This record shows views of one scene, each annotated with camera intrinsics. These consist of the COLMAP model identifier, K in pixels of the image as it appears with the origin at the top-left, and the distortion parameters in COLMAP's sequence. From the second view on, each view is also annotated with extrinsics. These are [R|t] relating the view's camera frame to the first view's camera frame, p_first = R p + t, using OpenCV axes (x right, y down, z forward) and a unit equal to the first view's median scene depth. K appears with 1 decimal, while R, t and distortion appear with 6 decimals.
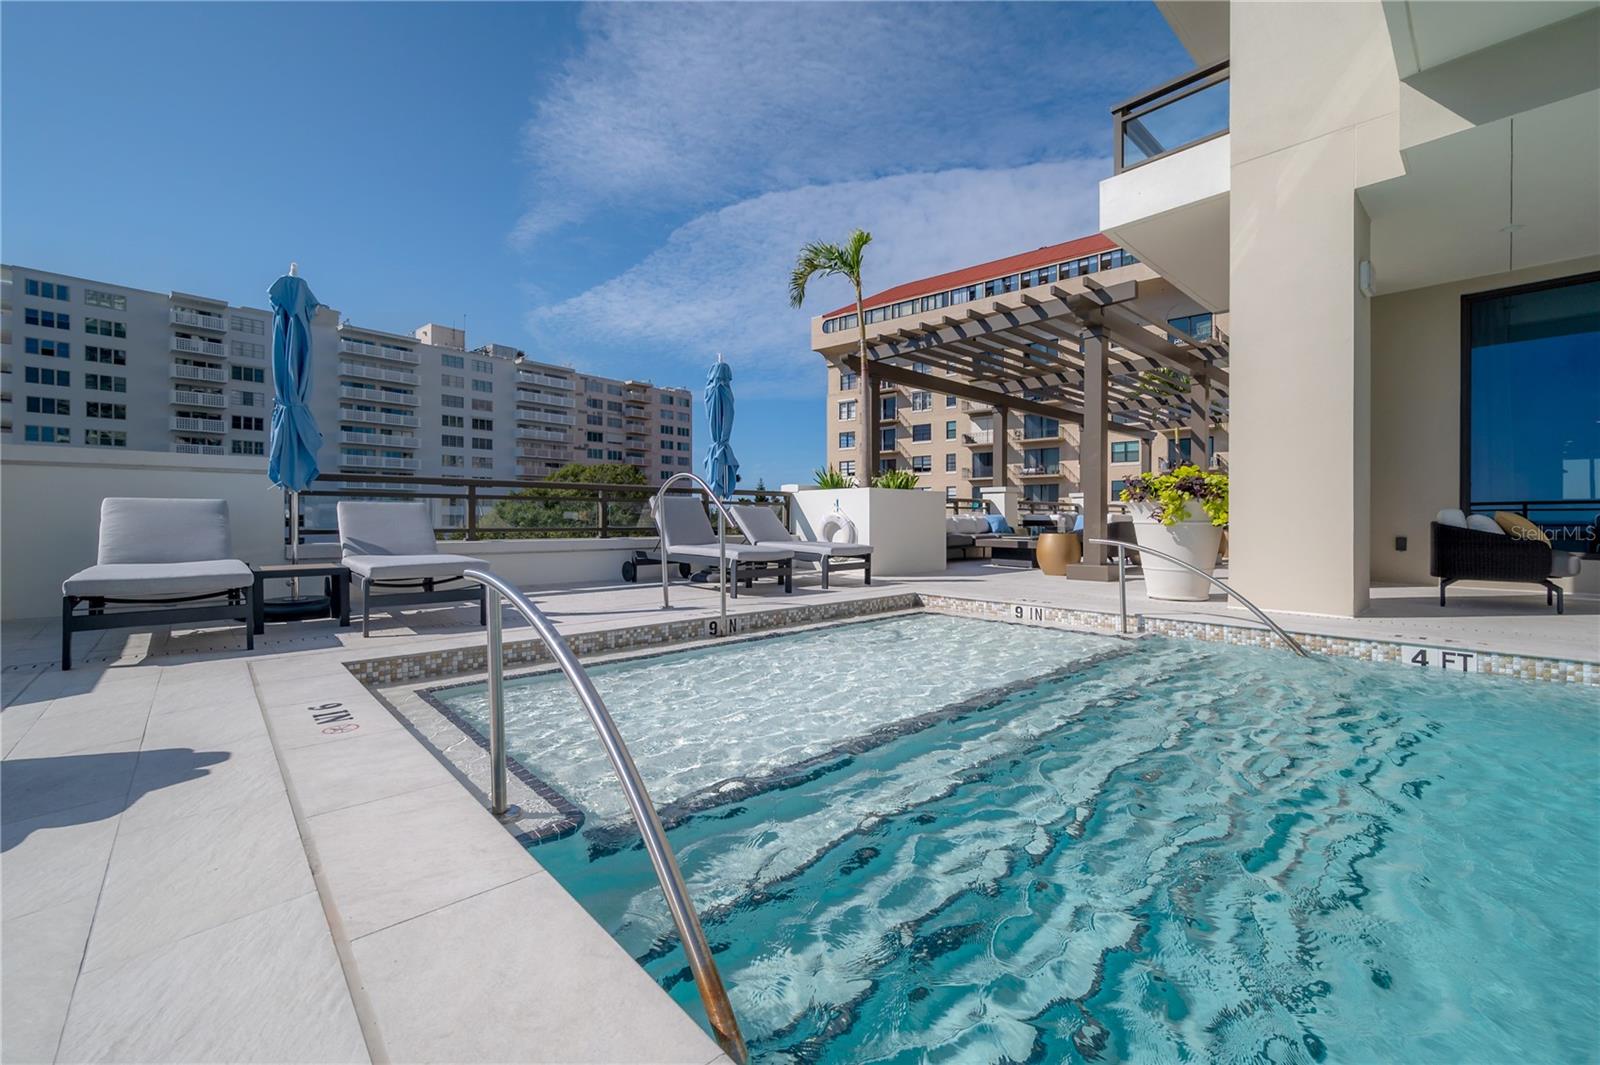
lens RADIAL K [[638.4, 0, 793.9], [0, 638.4, 528.4], [0, 0, 1]] dist [0.013059, 0.000142]
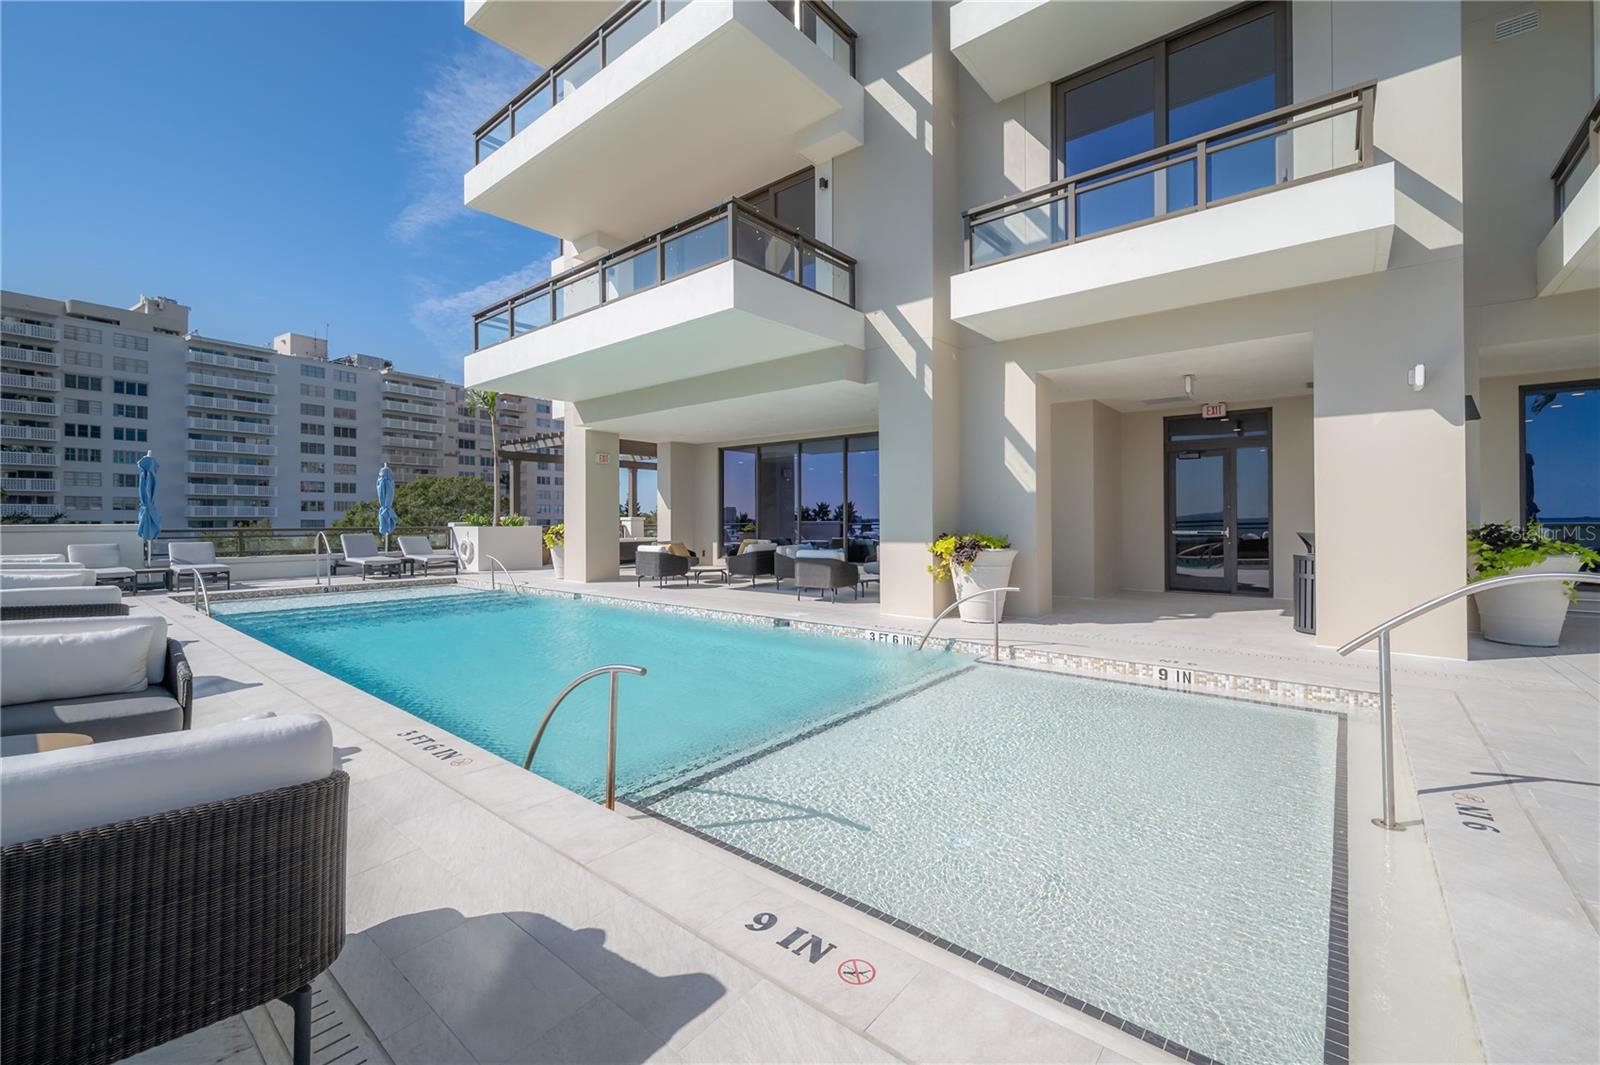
lens RADIAL K [[619.2, 0, 809.9], [0, 619.2, 523.3], [0, 0, 1]] dist [0.000965, 0.000715]
pose [[0.985712, -0.003392, 0.168407, 0.085580], [0.004329, 0.999977, -0.005196, -0.006135], [-0.168385, 0.005851, 0.985704, -0.114686]]
